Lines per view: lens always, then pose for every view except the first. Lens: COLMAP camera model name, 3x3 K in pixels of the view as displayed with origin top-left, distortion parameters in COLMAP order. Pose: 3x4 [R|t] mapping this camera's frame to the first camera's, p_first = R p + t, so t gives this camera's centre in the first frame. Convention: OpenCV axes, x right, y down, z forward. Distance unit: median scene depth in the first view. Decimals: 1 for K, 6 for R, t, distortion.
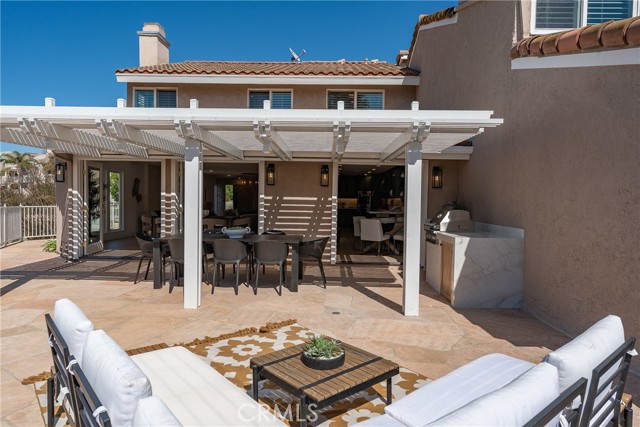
lens RADIAL K [[410.3, 0, 319.5], [0, 410.3, 202.6], [0, 0, 1]] dist [0.006389, 0.003658]
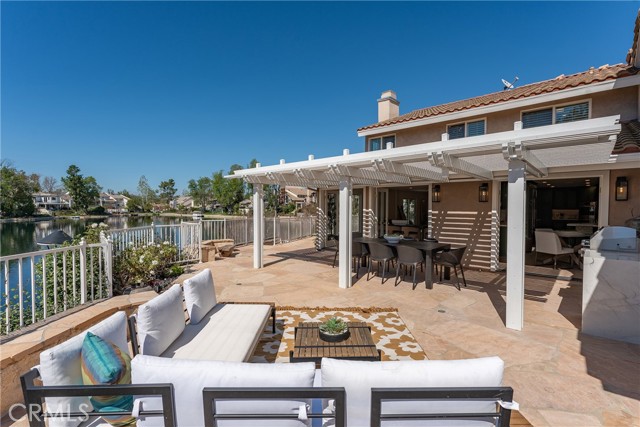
lens RADIAL K [[303.1, 0, 320.0], [0, 303.1, 213.5], [0, 0, 1]] dist [0.002208, -0.000102]
pose [[0.757803, -0.001925, -0.652481, 0.199832], [0.001161, 0.999998, -0.001602, -0.006394], [0.652483, 0.000457, 0.757804, 0.064397]]
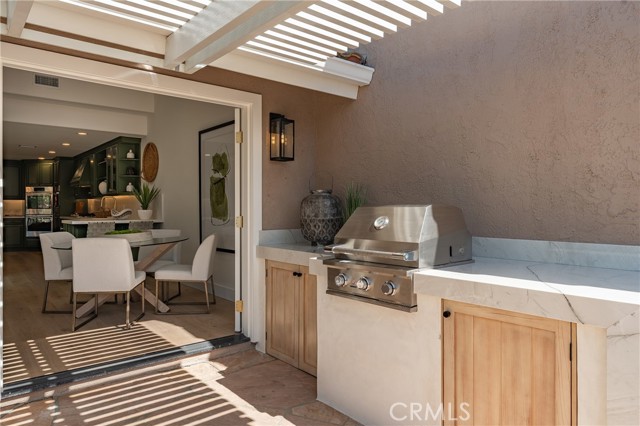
lens RADIAL K [[457.4, 0, 320.0], [0, 457.4, 213.0], [0, 0, 1]] dist [0.003404, 0.001794]
pose [[0.768750, -0.021879, 0.639175, 0.002404], [0.017979, 0.999759, 0.012598, 0.014672], [-0.639296, 0.001807, 0.768958, 0.534789]]
